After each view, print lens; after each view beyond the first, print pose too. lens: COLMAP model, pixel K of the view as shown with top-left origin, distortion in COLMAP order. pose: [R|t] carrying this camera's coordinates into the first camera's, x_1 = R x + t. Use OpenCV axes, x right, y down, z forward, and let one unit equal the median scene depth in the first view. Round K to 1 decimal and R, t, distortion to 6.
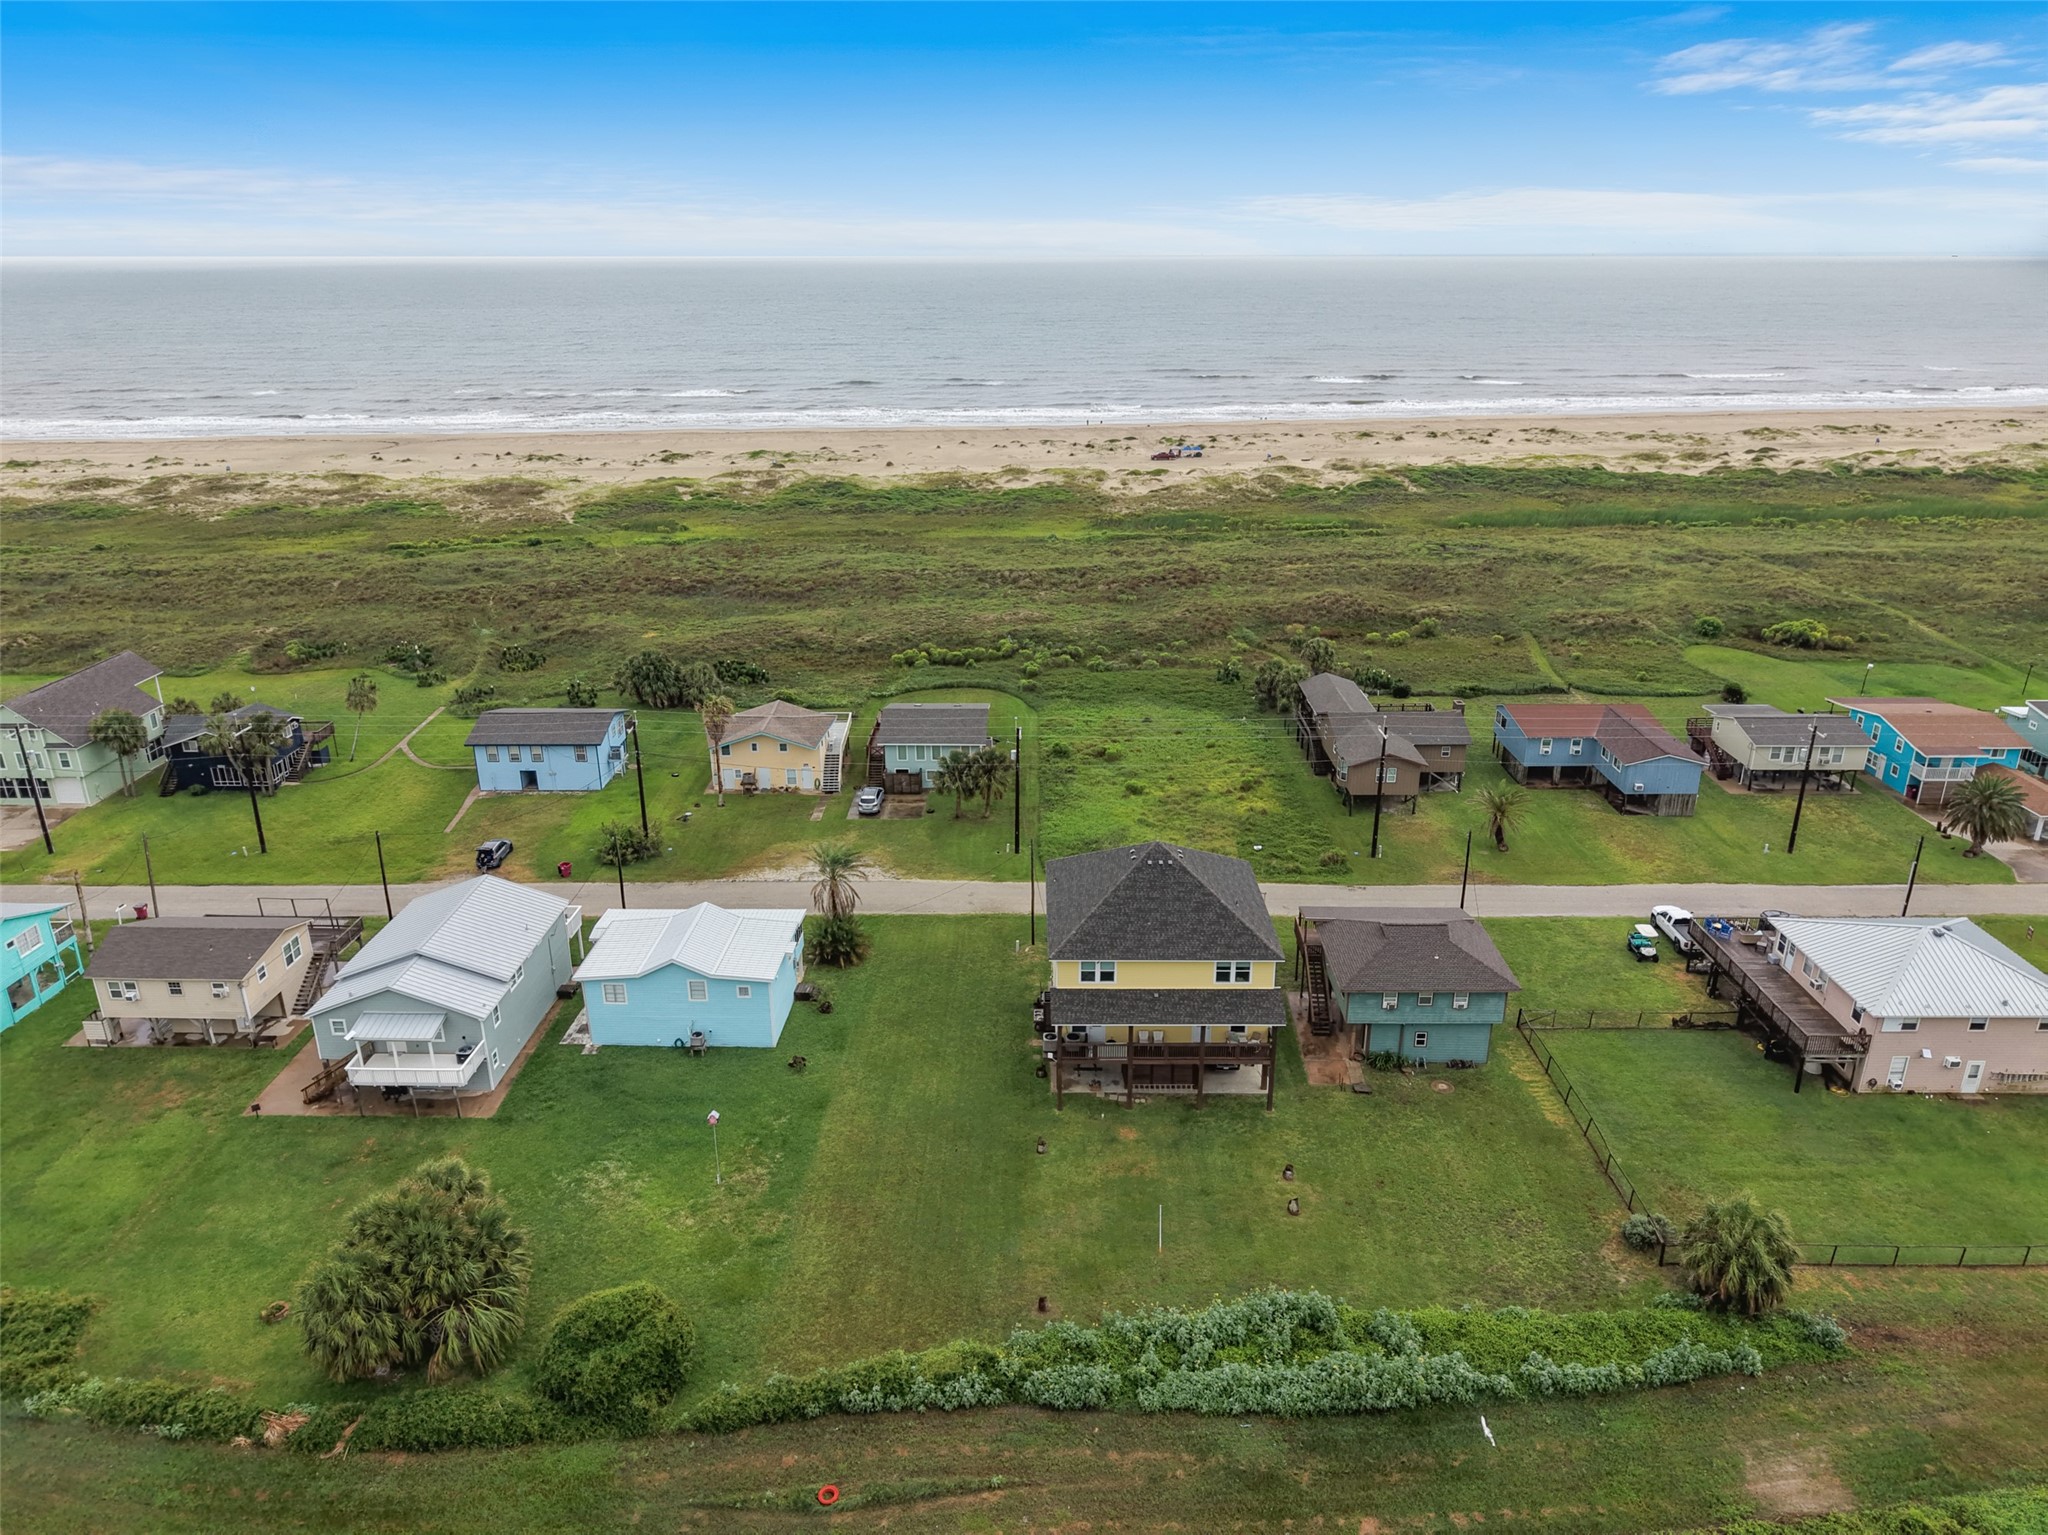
lens RADIAL K [[1386.2, 0, 1013.3], [0, 1386.2, 735.9], [0, 0, 1]] dist [0.034295, -0.044530]
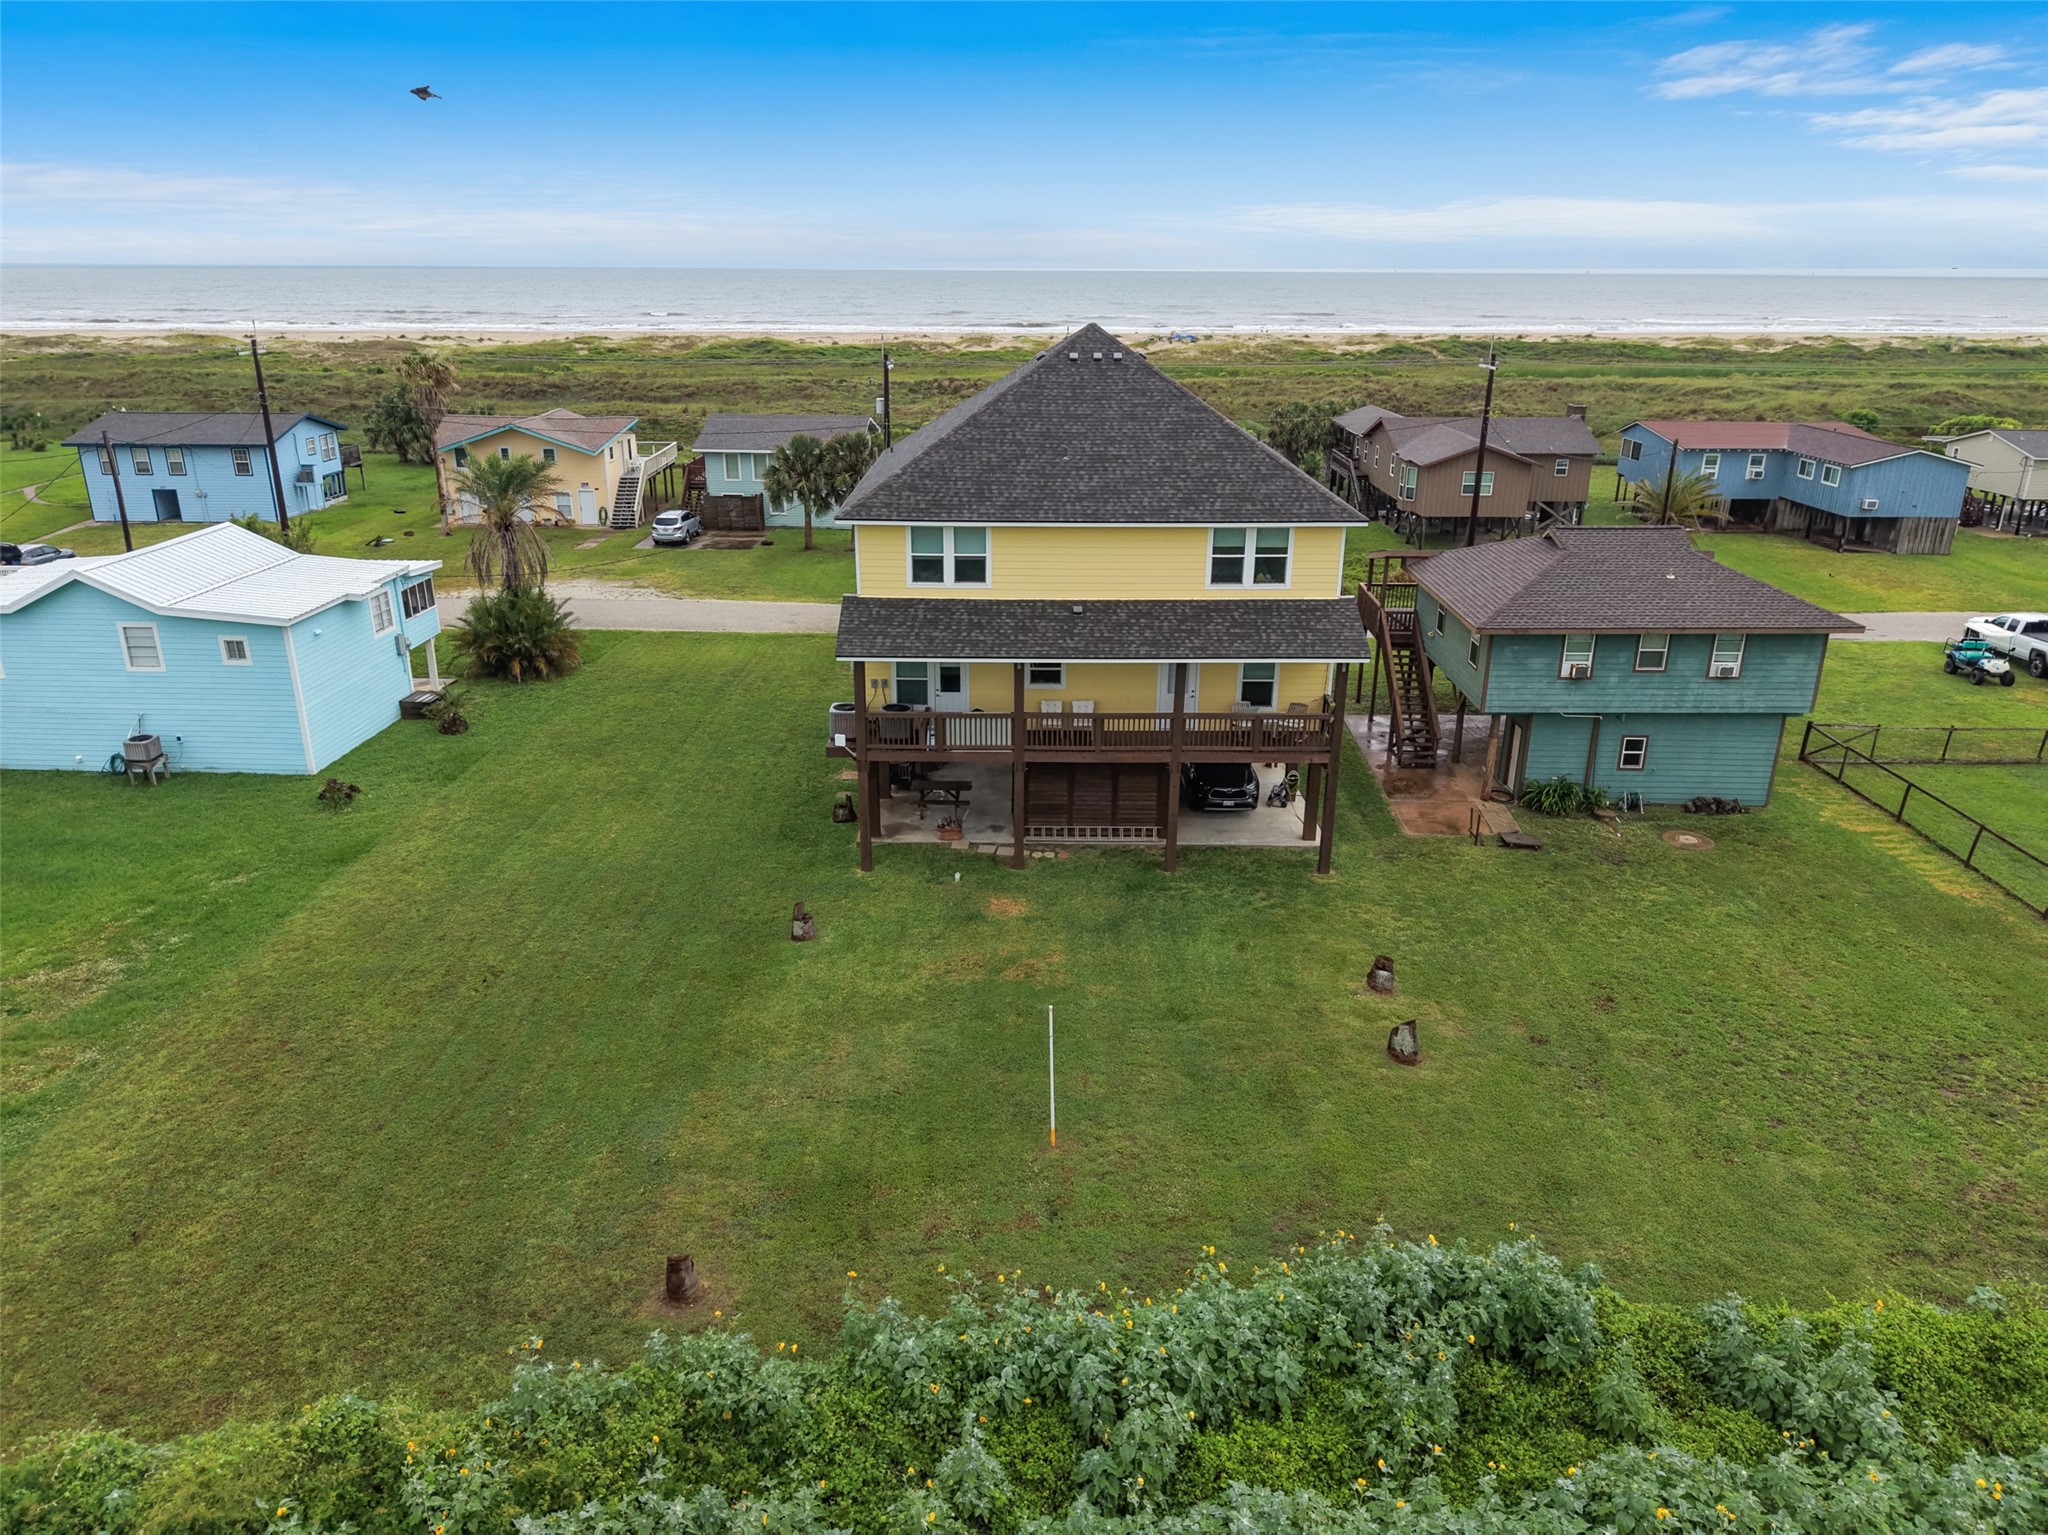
lens RADIAL K [[1373.3, 0, 1020.9], [0, 1373.3, 763.0], [0, 0, 1]] dist [0.024128, -0.019512]
pose [[0.999871, 0.011283, 0.011450, 0.075411], [-0.011385, 0.999896, 0.008901, 0.219559], [-0.011349, -0.009030, 0.999895, 0.524816]]
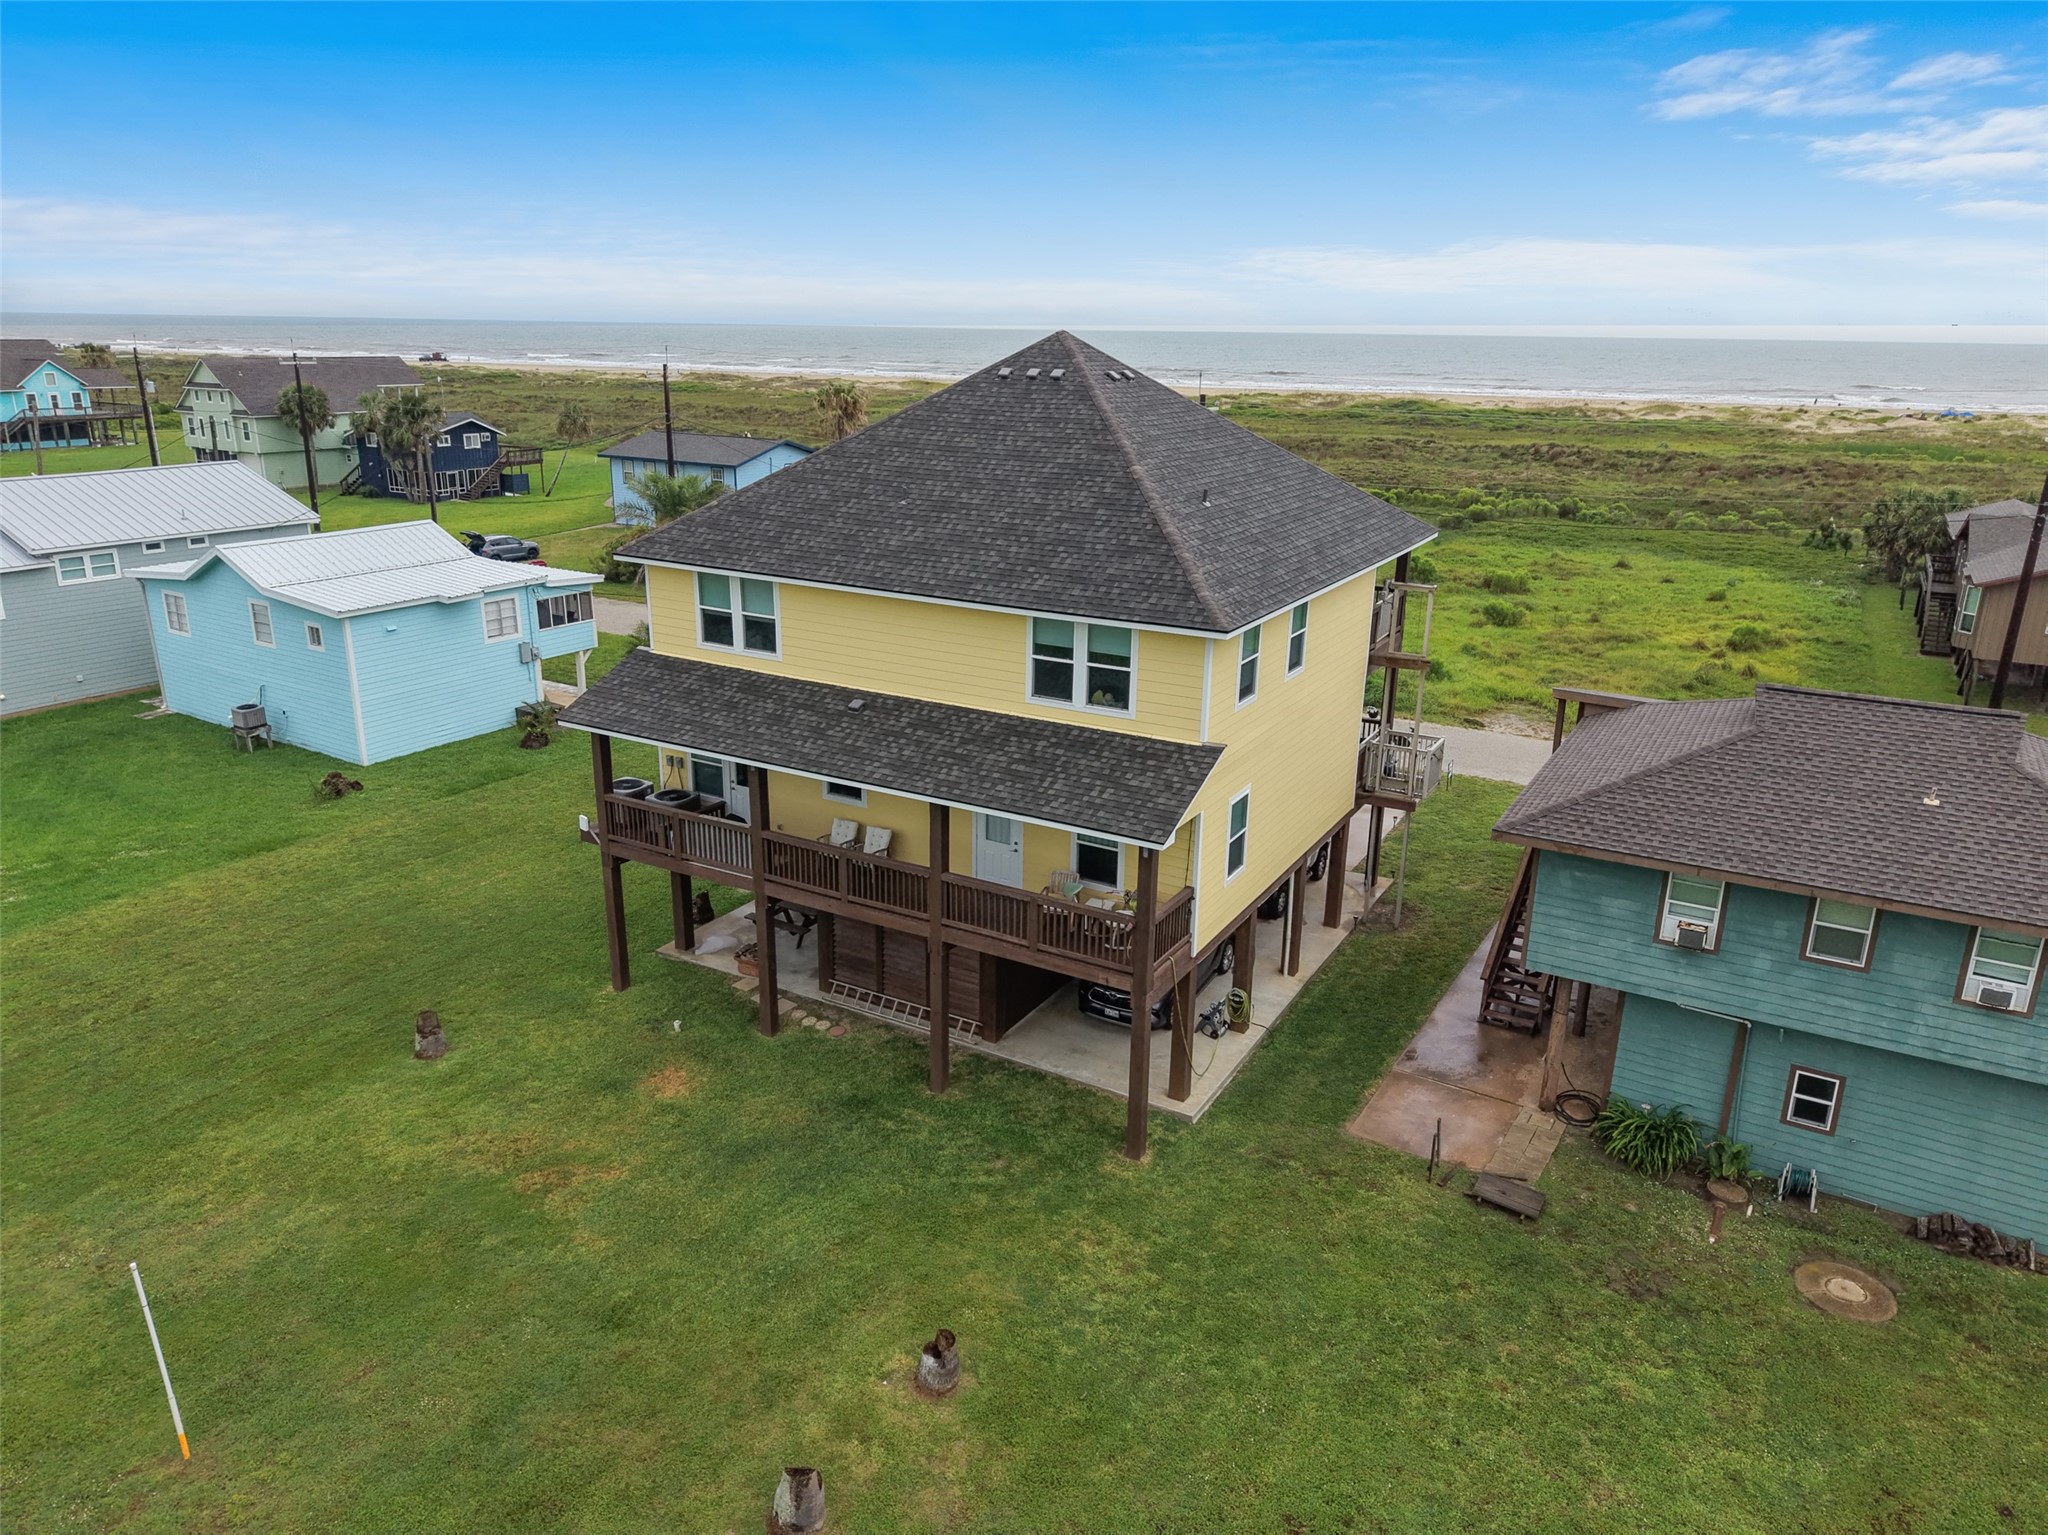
lens RADIAL K [[1371.0, 0, 1024.0], [0, 1371.0, 767.5], [0, 0, 1]] dist [0.029096, -0.033462]
pose [[0.871401, 0.170876, -0.459850, 0.271575], [-0.183394, 0.982880, 0.017703, 0.177906], [0.455003, 0.068907, 0.887820, 0.689721]]
